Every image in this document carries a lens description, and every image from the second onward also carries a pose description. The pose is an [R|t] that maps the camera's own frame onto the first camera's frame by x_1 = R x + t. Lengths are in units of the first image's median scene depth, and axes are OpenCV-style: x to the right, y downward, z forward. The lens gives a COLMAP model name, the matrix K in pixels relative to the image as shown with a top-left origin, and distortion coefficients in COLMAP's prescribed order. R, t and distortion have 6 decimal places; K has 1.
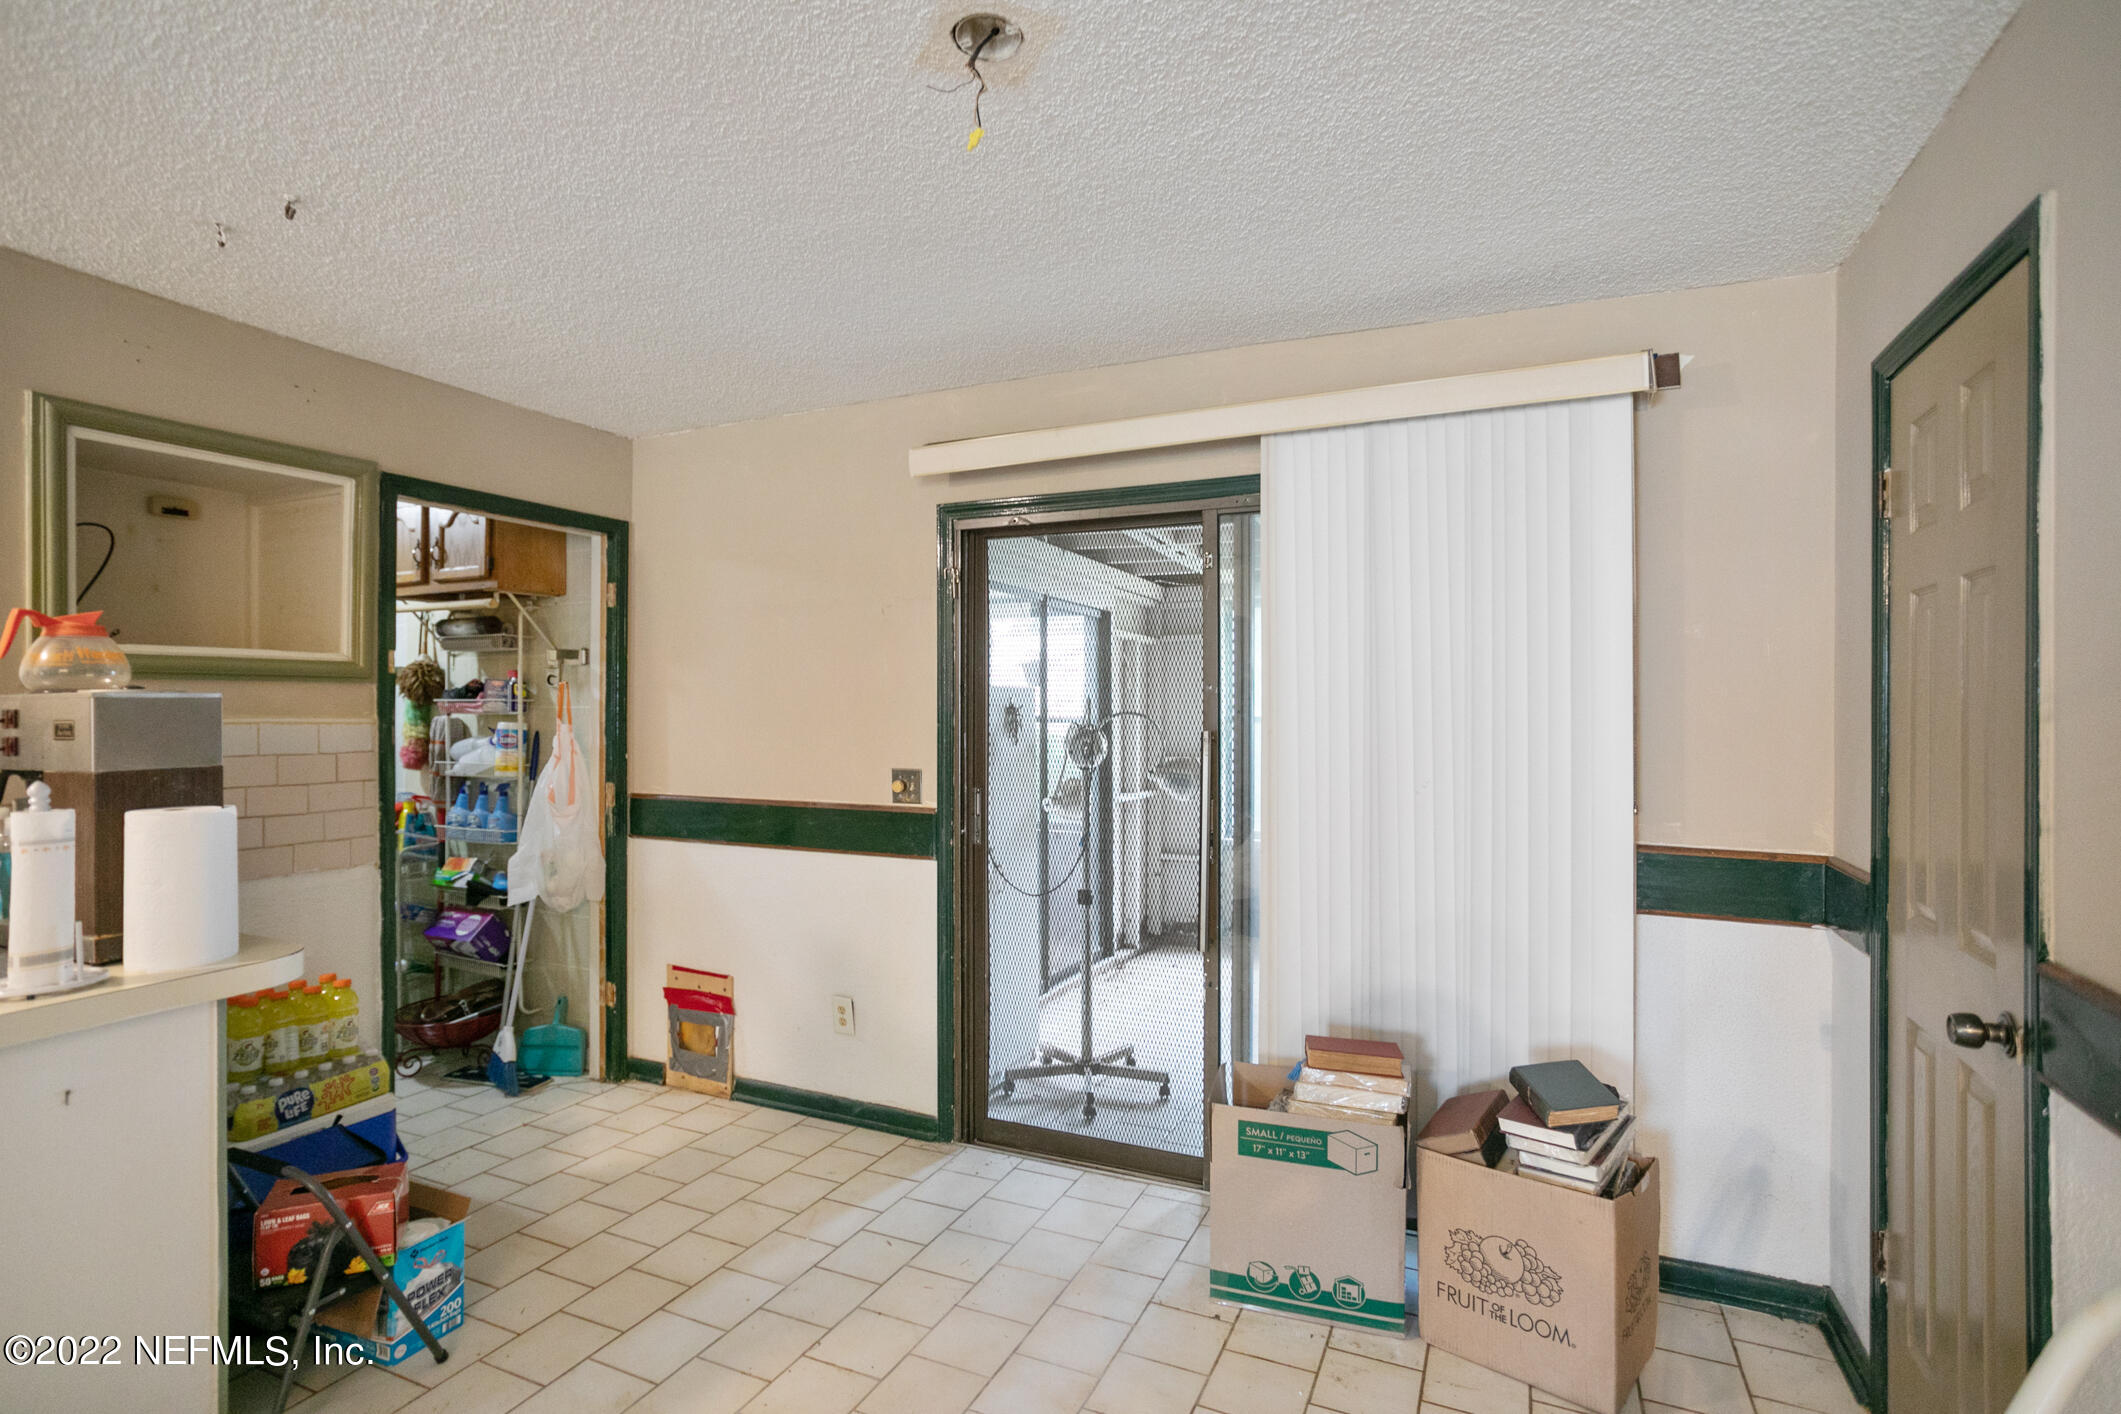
lens RADIAL K [[1042.9, 0, 1044.8], [0, 1042.9, 696.4], [0, 0, 1]] dist [-0.056770, 0.034340]
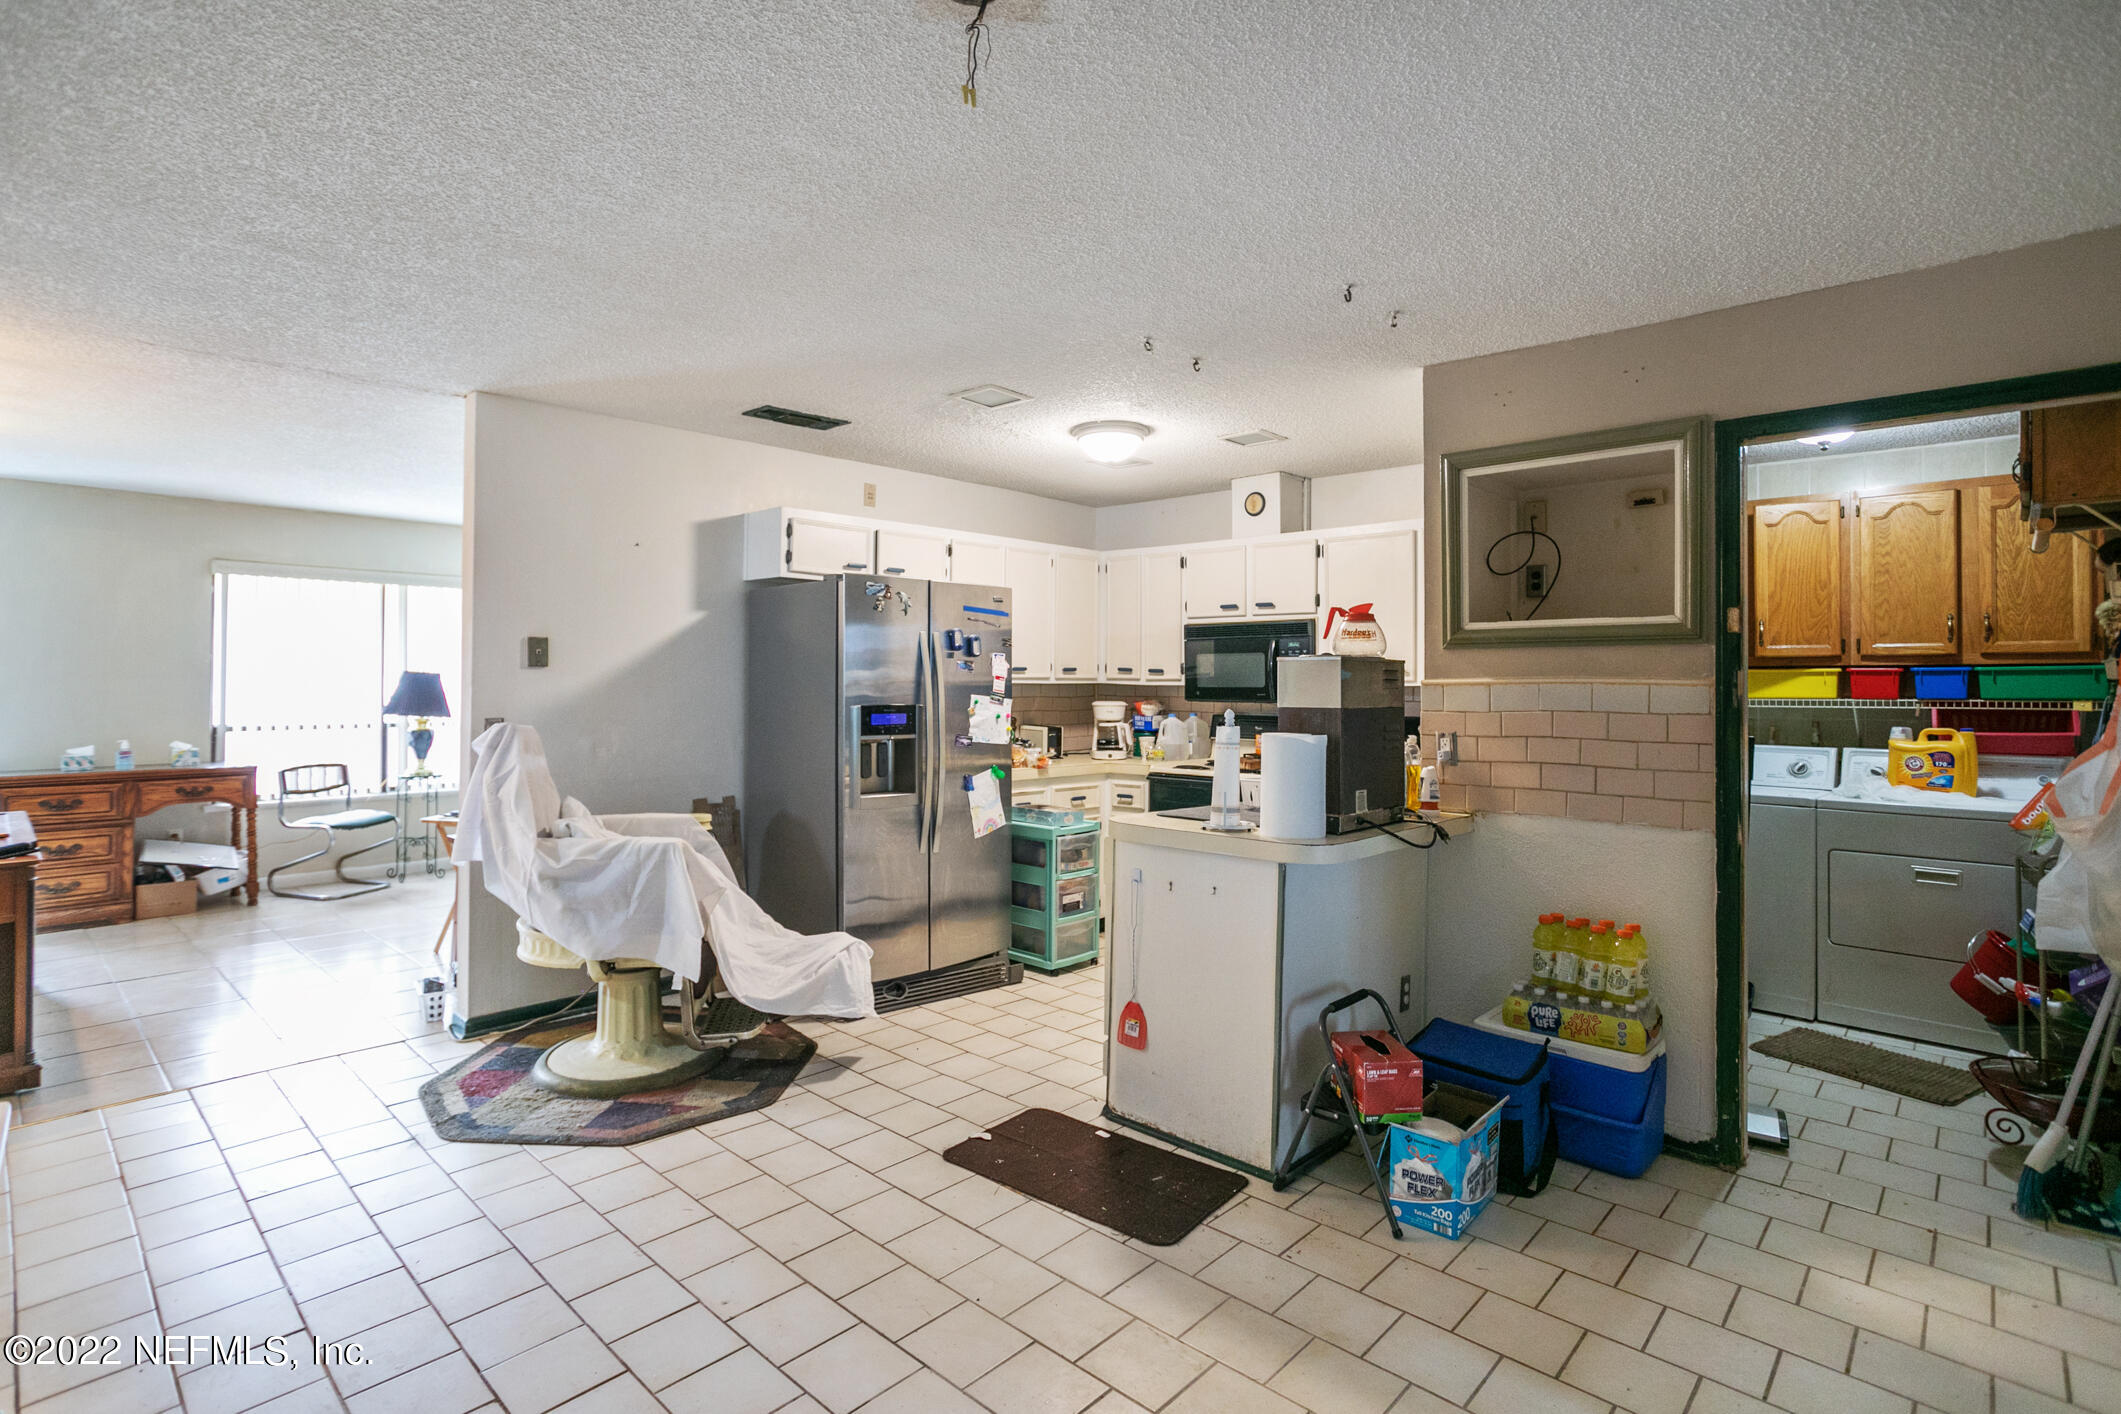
lens RADIAL K [[1013.4, 0, 1039.2], [0, 1013.4, 674.9], [0, 0, 1]] dist [-0.058179, 0.029165]
pose [[-0.313168, -0.008296, -0.949662, 0.374914], [0.005787, 0.999927, -0.010644, 0.020288], [0.949680, -0.008829, -0.313097, 0.612986]]
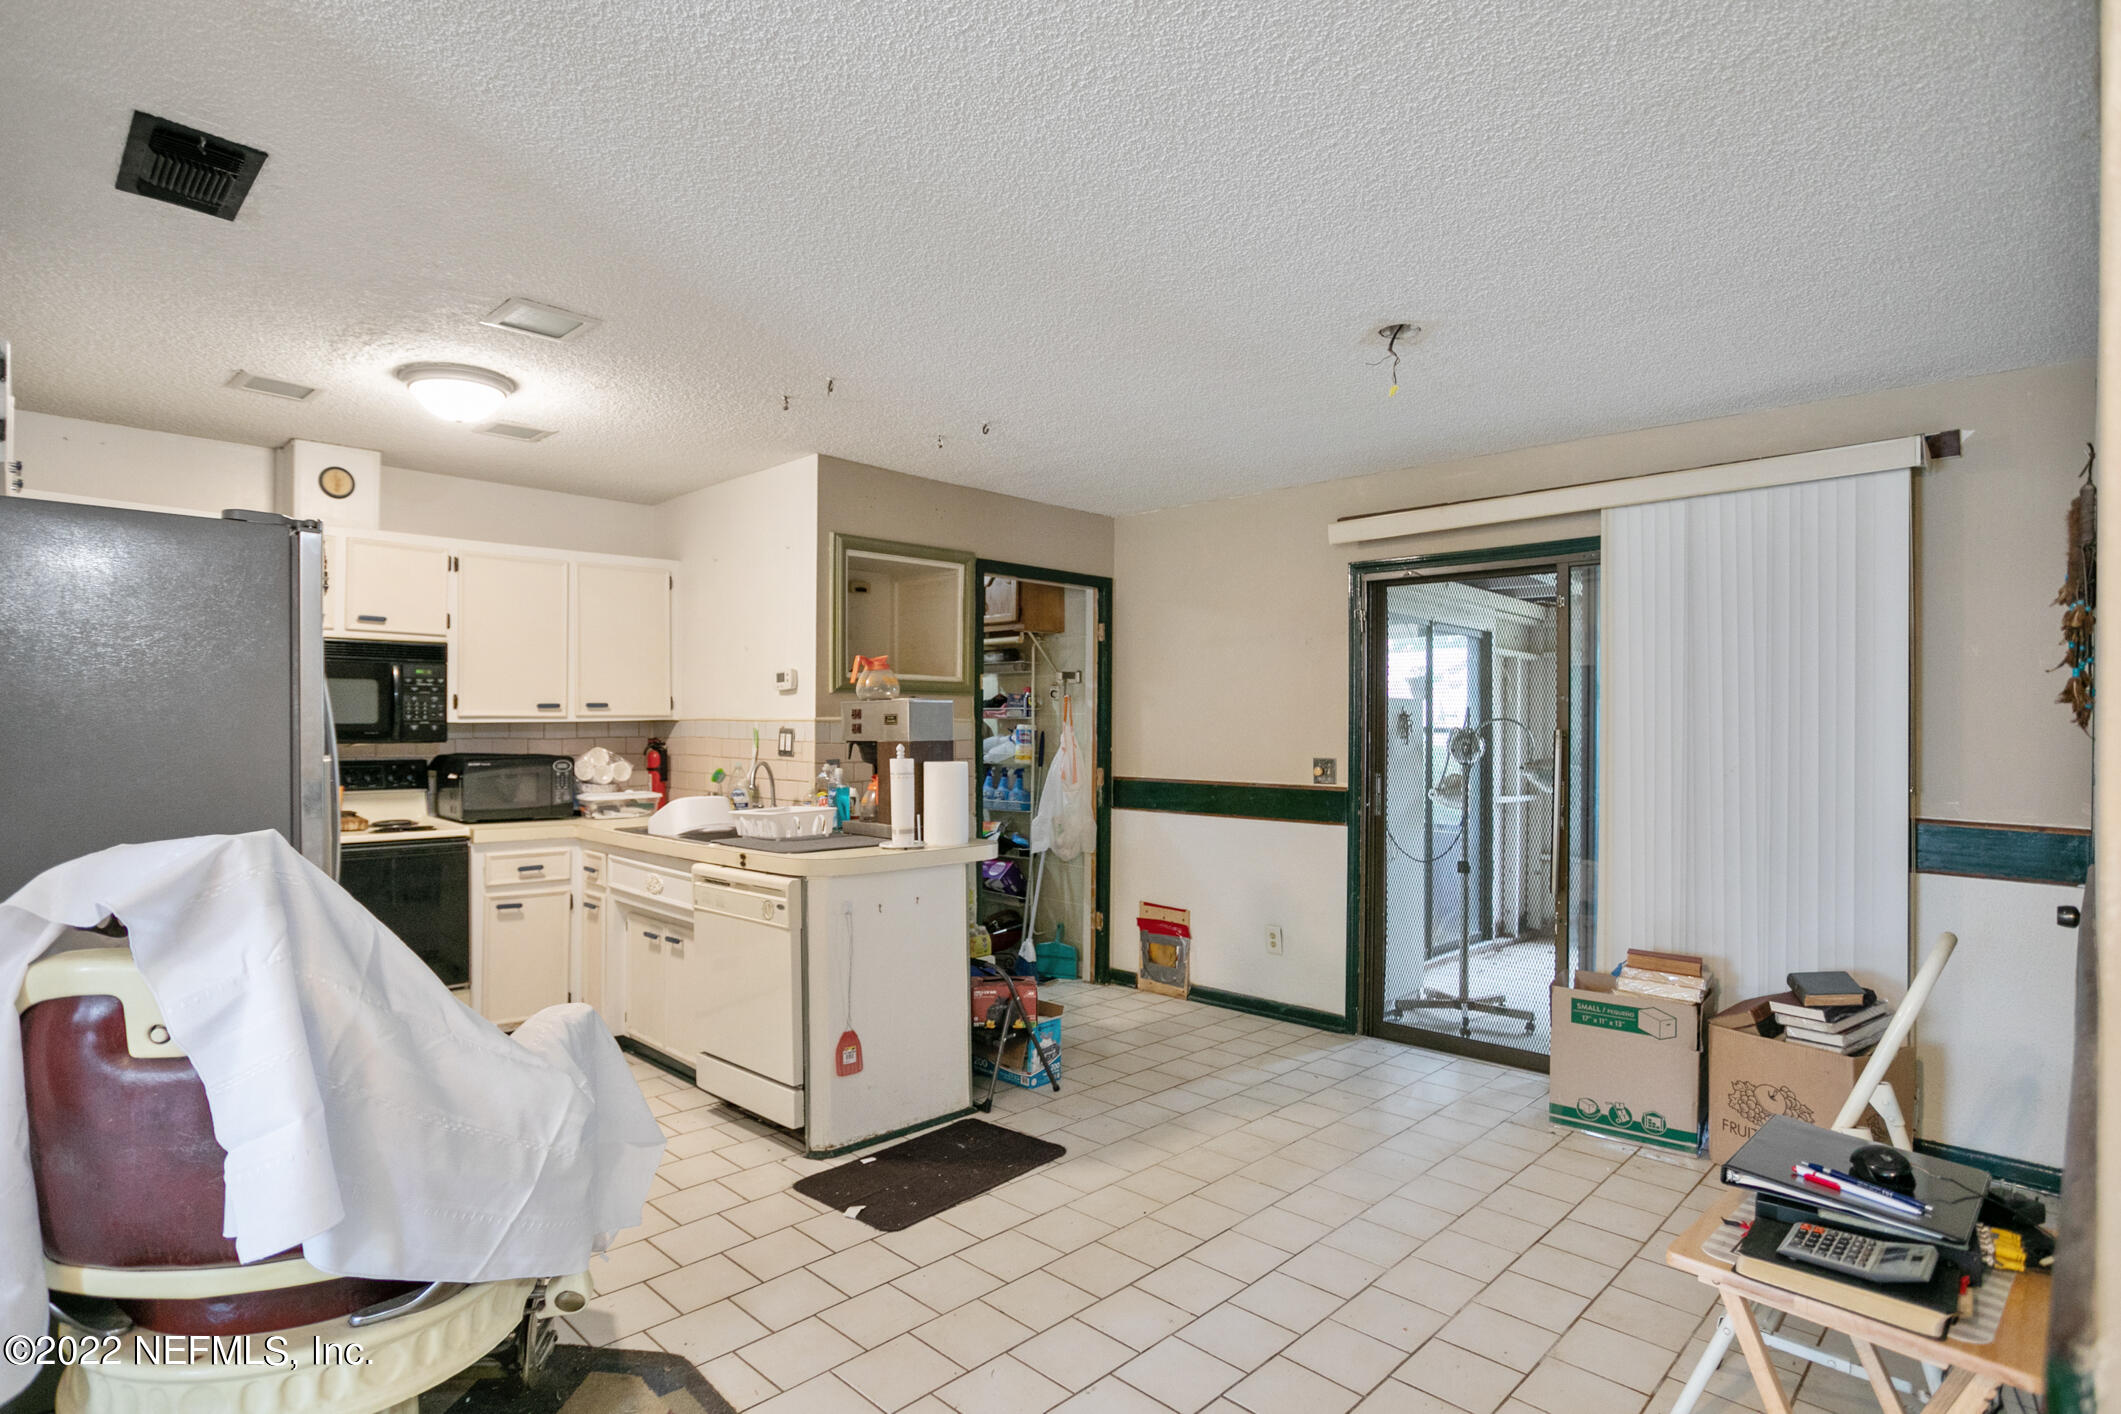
lens RADIAL K [[1086.6, 0, 1039.4], [0, 1086.6, 724.7], [0, 0, 1]] dist [-0.070964, 0.041482]
pose [[0.941072, 0.004686, -0.338173, -0.006237], [-0.001335, 0.999948, 0.010140, 0.012355], [0.338203, -0.009091, 0.941029, -0.451553]]
